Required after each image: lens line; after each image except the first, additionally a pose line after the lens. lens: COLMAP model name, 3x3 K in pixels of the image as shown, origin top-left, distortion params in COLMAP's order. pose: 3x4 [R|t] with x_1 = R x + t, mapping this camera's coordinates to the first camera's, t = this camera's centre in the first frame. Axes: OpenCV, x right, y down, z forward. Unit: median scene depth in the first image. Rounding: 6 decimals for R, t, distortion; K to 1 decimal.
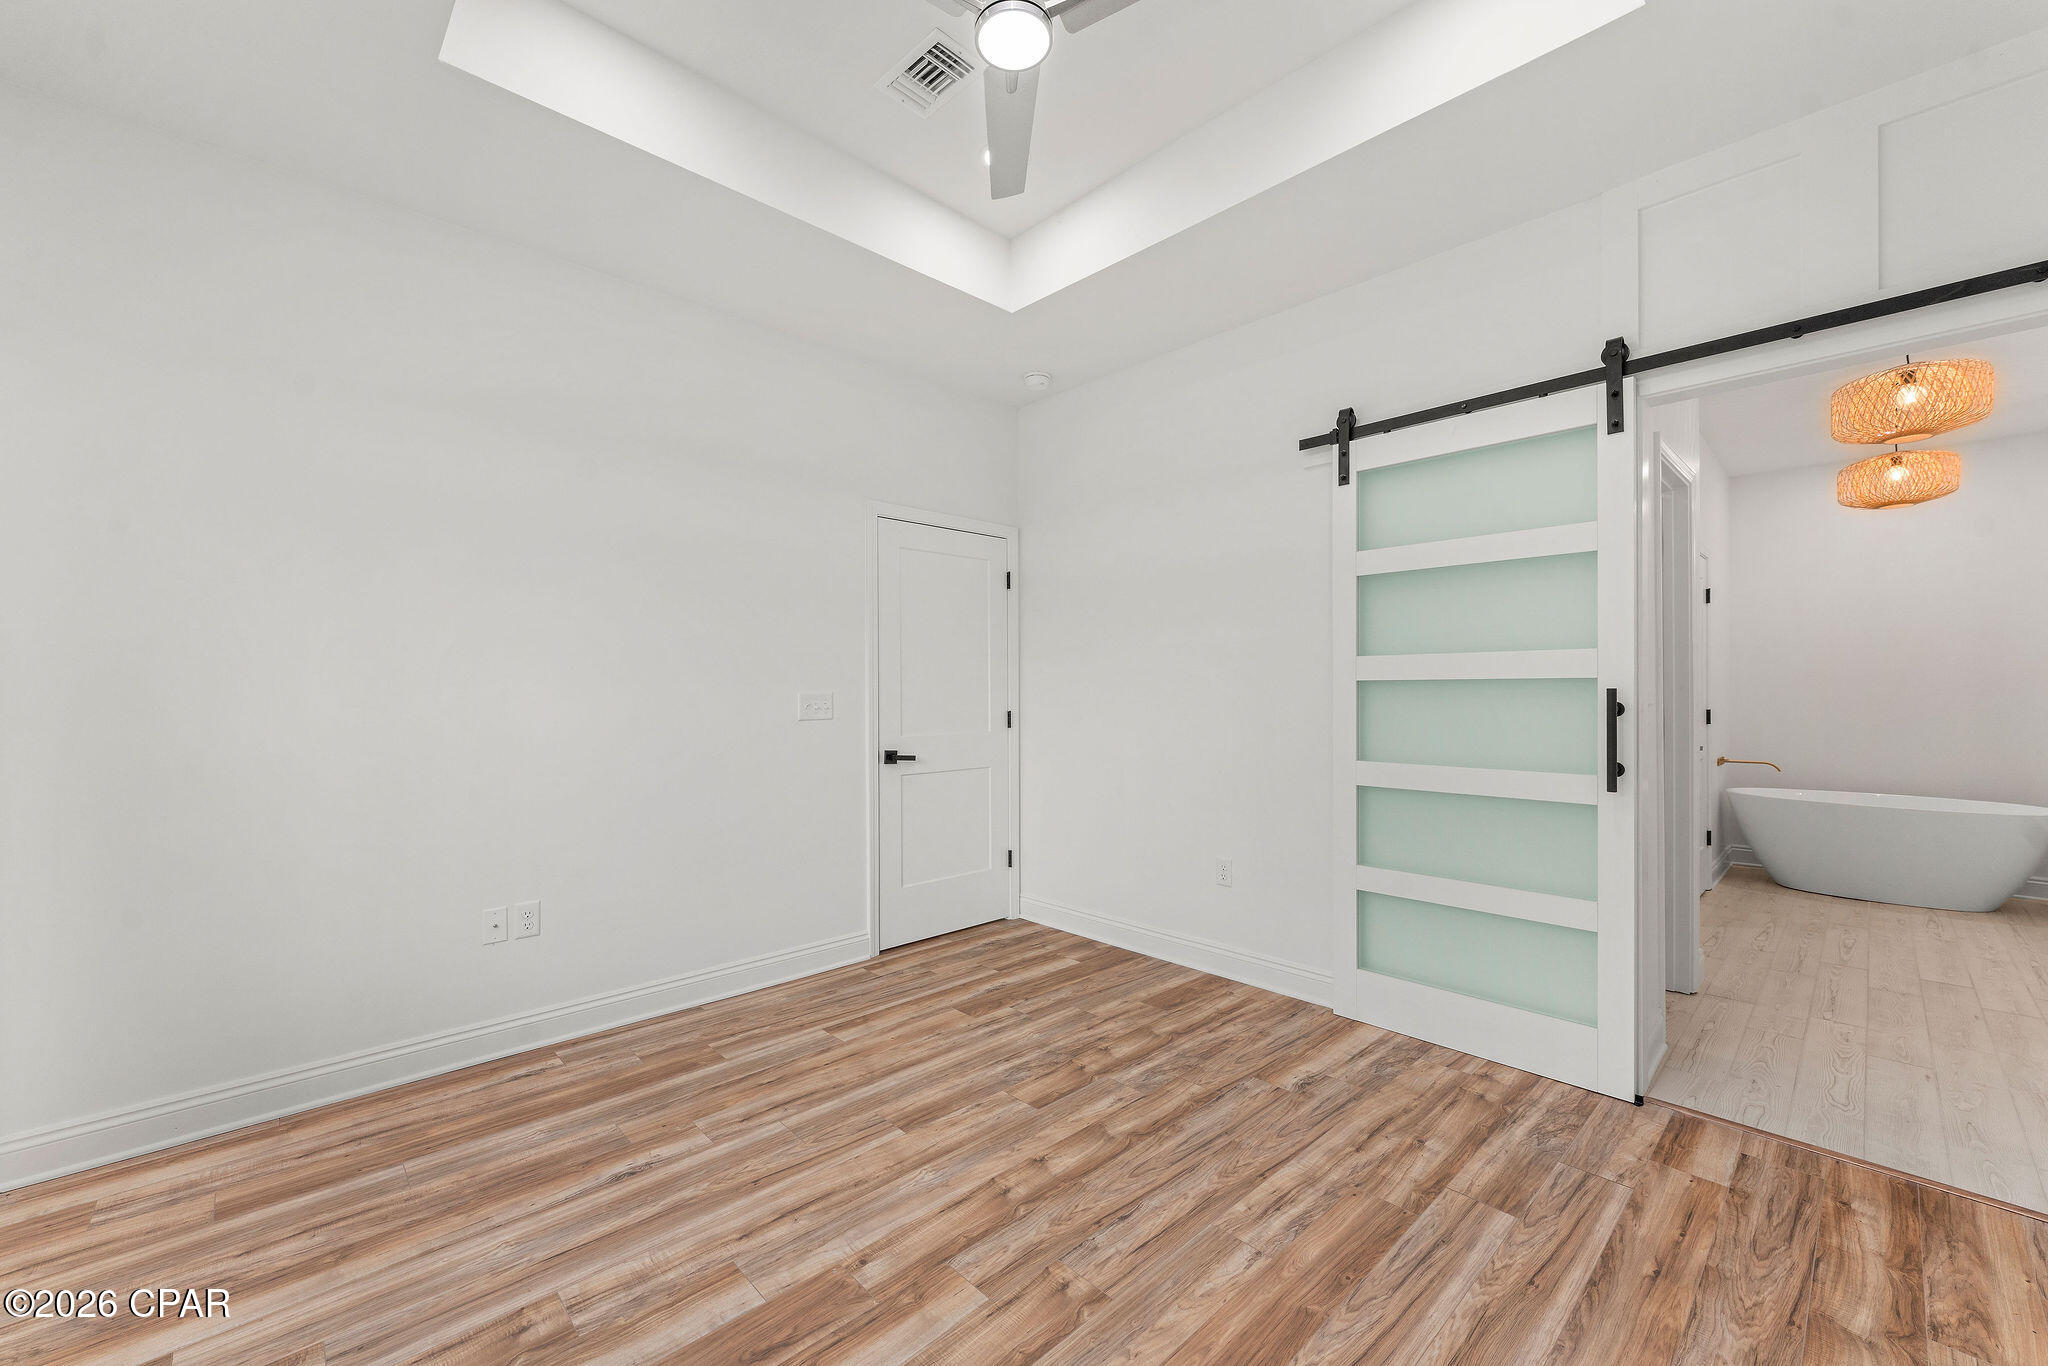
lens RADIAL K [[817.1, 0, 1016.6], [0, 817.1, 694.0], [0, 0, 1]] dist [-0.003057, 0.001153]
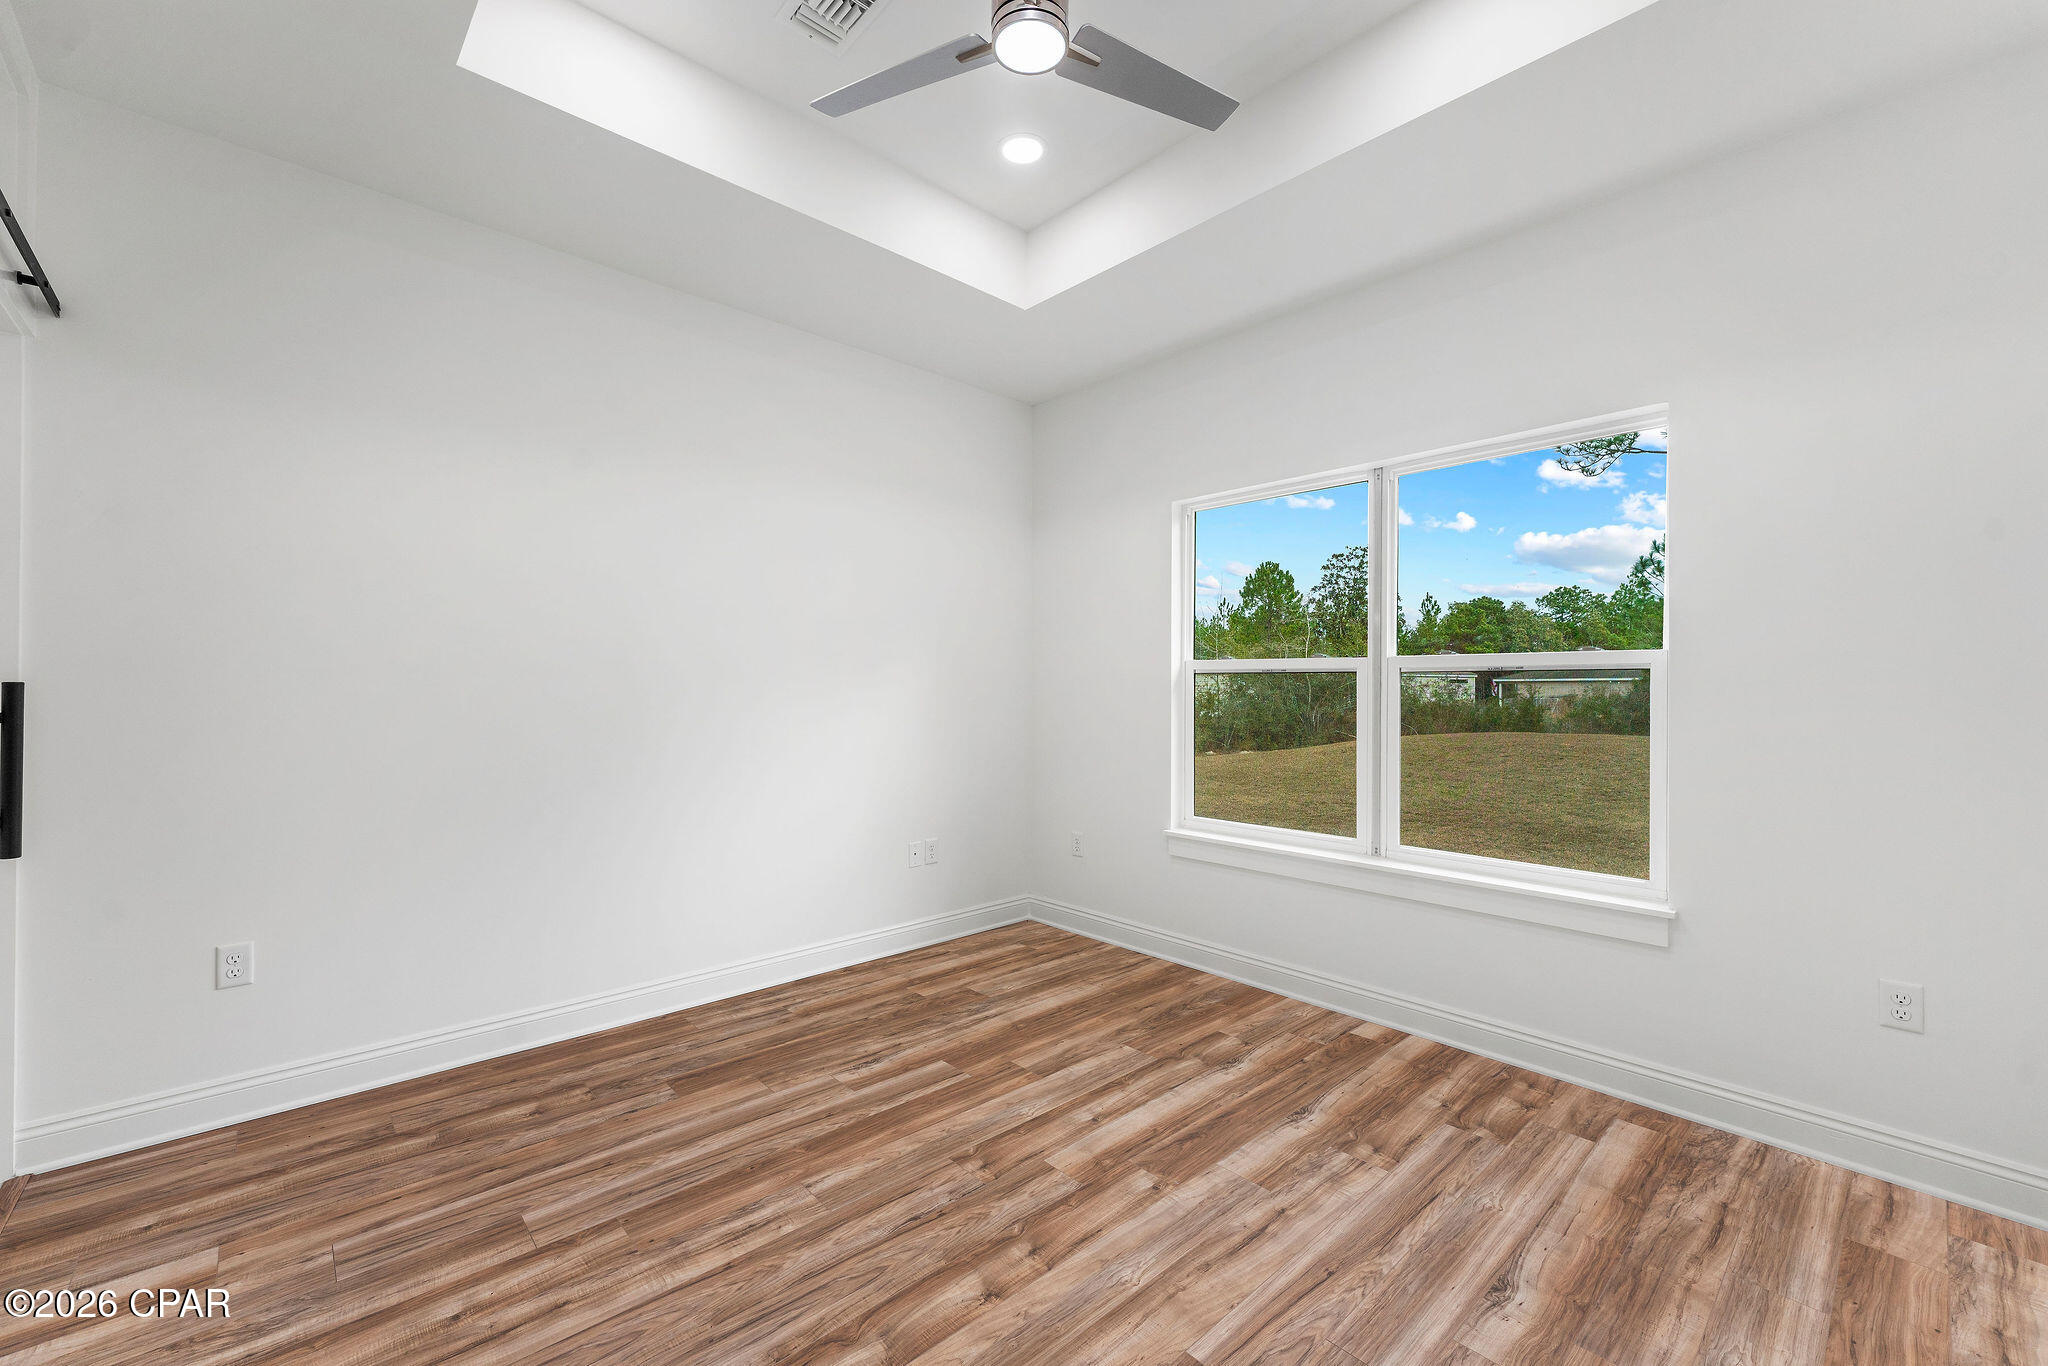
lens RADIAL K [[817.1, 0, 1016.3], [0, 817.1, 688.3], [0, 0, 1]] dist [-0.003057, 0.001153]
pose [[-0.999881, -0.004906, 0.014623, -0.004252], [-0.004911, 0.999988, -0.000351, -0.005322], [-0.014621, -0.000423, -0.999893, 1.815141]]
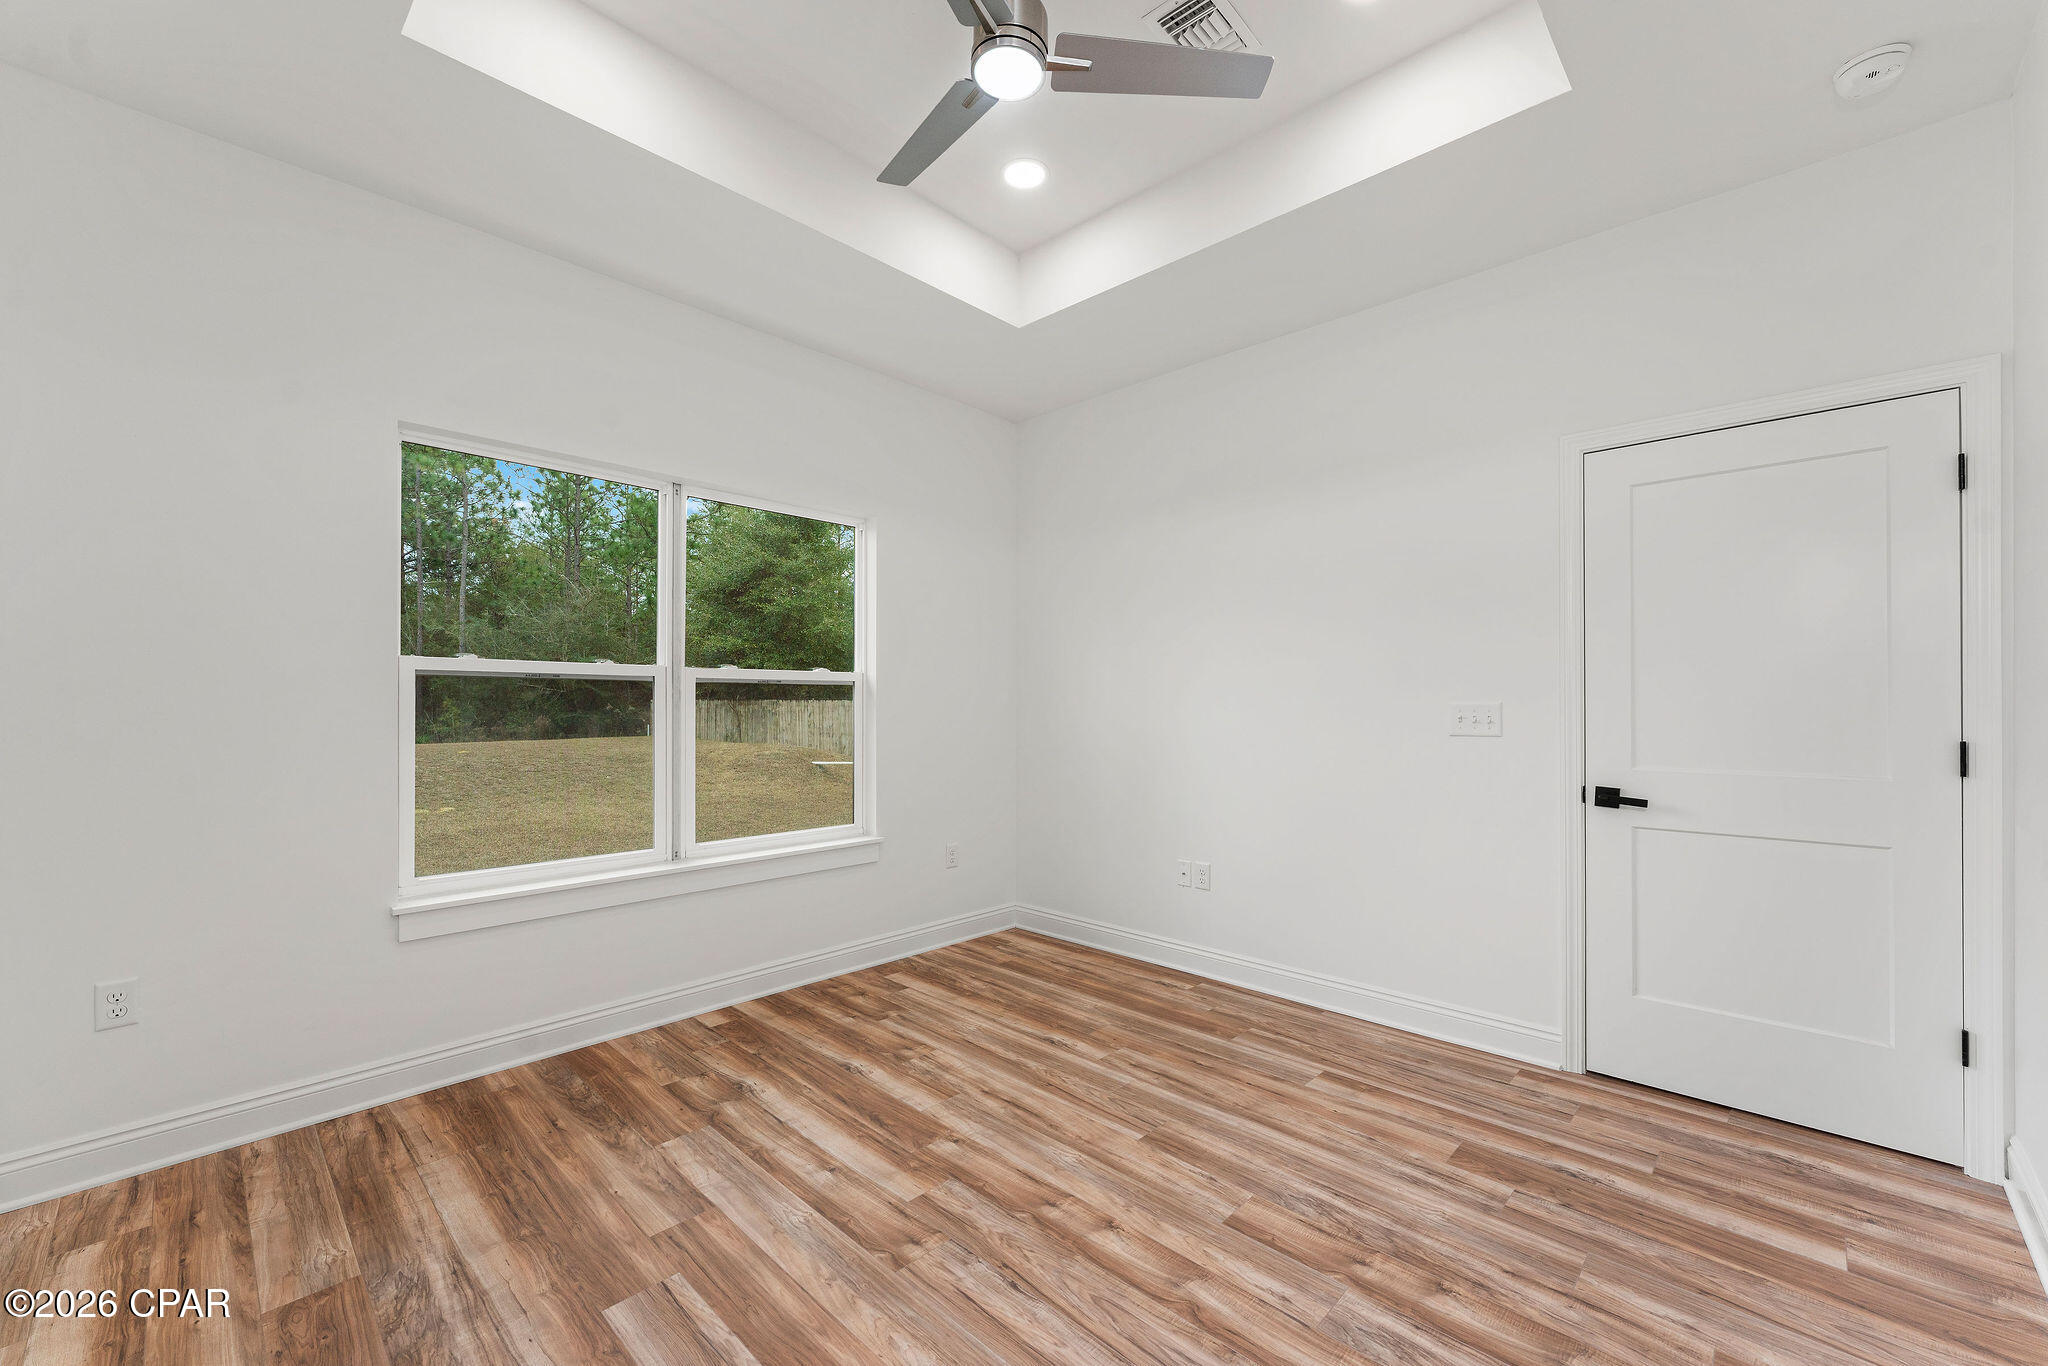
lens RADIAL K [[817.1, 0, 1019.5], [0, 817.1, 698.1], [0, 0, 1]] dist [-0.003057, 0.001153]
pose [[0.045822, -0.003351, -0.998944, 0.939757], [-0.003662, 0.999987, -0.003523, -0.003110], [0.998943, 0.003820, 0.045809, 0.875570]]
